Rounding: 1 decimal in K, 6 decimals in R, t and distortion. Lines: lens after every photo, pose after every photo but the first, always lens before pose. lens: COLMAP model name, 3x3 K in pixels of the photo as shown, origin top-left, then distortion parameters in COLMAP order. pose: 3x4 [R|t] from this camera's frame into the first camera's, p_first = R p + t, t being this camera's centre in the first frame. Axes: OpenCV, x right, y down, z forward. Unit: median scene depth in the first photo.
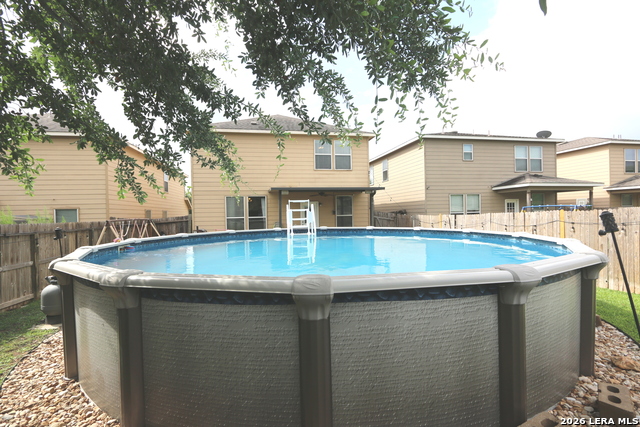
lens RADIAL K [[293.4, 0, 316.3], [0, 293.4, 214.0], [0, 0, 1]] dist [-0.016769, 0.001010]
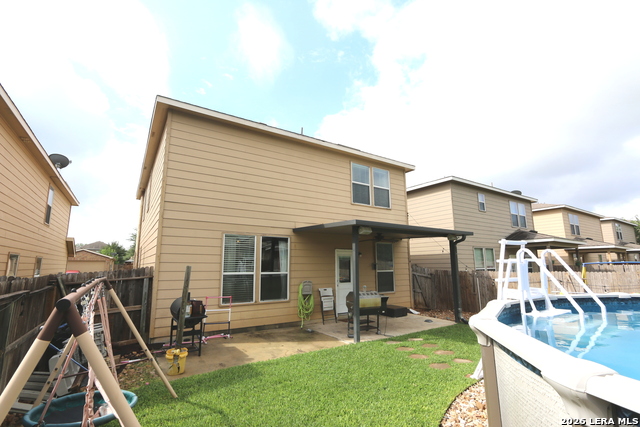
lens RADIAL K [[293.4, 0, 316.3], [0, 293.4, 214.0], [0, 0, 1]] dist [-0.016769, 0.001010]
pose [[0.923751, 0.083013, 0.373889, -0.345379], [-0.013612, 0.982727, -0.184560, 0.002531], [-0.382752, 0.165398, 0.908925, 0.416661]]
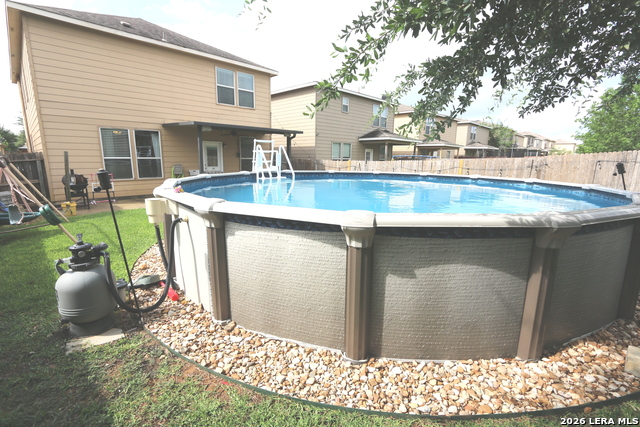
lens RADIAL K [[293.4, 0, 316.3], [0, 293.4, 214.0], [0, 0, 1]] dist [-0.016769, 0.001010]
pose [[0.821257, -0.078791, 0.565092, -0.281333], [-0.028017, 0.983655, 0.177869, 0.006907], [-0.569870, -0.161908, 0.805627, 0.092999]]
